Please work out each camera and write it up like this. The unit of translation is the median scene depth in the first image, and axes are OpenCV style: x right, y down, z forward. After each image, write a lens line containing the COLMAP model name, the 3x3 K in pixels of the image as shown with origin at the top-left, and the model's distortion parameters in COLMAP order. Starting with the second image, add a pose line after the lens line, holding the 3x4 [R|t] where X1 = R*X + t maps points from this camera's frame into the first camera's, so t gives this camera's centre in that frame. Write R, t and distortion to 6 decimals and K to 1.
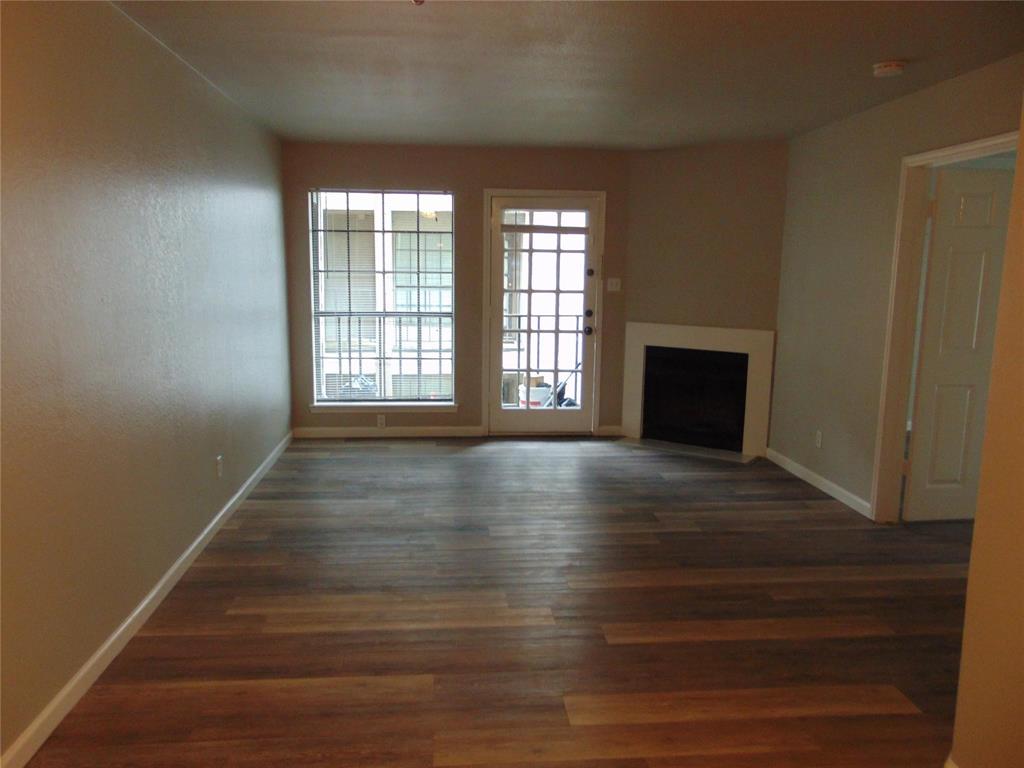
lens RADIAL K [[767.9, 0, 512.0], [0, 767.9, 384.0], [0, 0, 1]] dist [-0.036807, 0.073274]
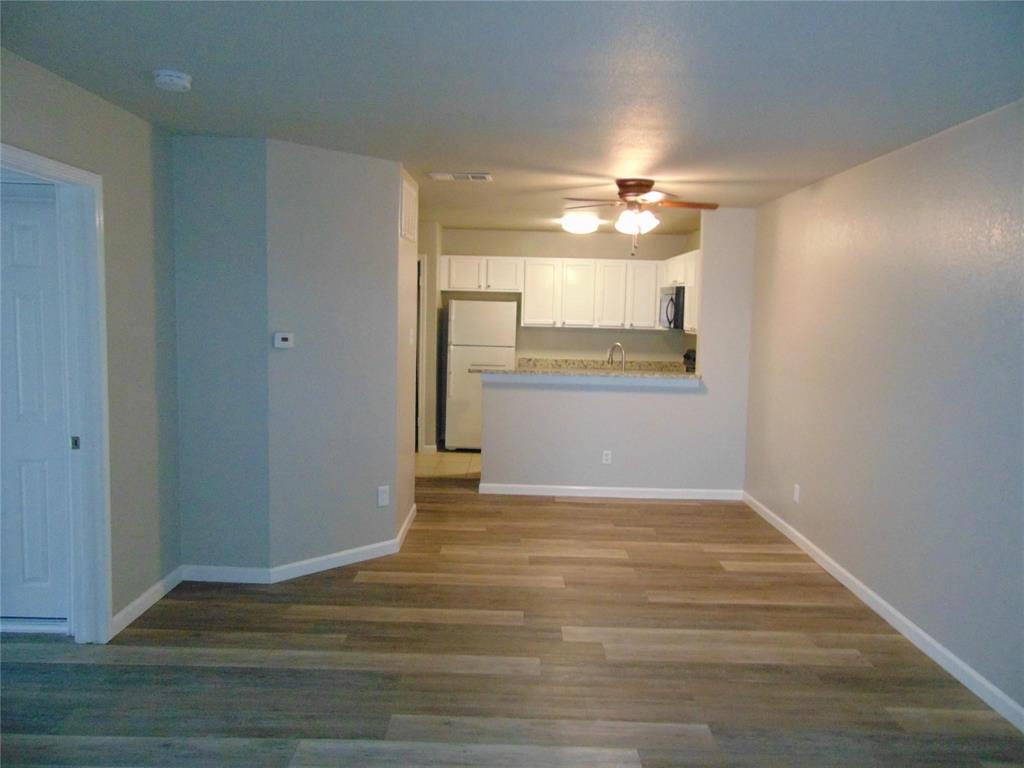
lens RADIAL K [[767.9, 0, 512.0], [0, 767.9, 384.0], [0, 0, 1]] dist [-0.036807, 0.073274]
pose [[-0.995118, -0.048702, 0.085838, 0.032010], [-0.026222, 0.968972, 0.245774, -0.219278], [-0.095144, 0.242323, -0.965519, 1.328755]]
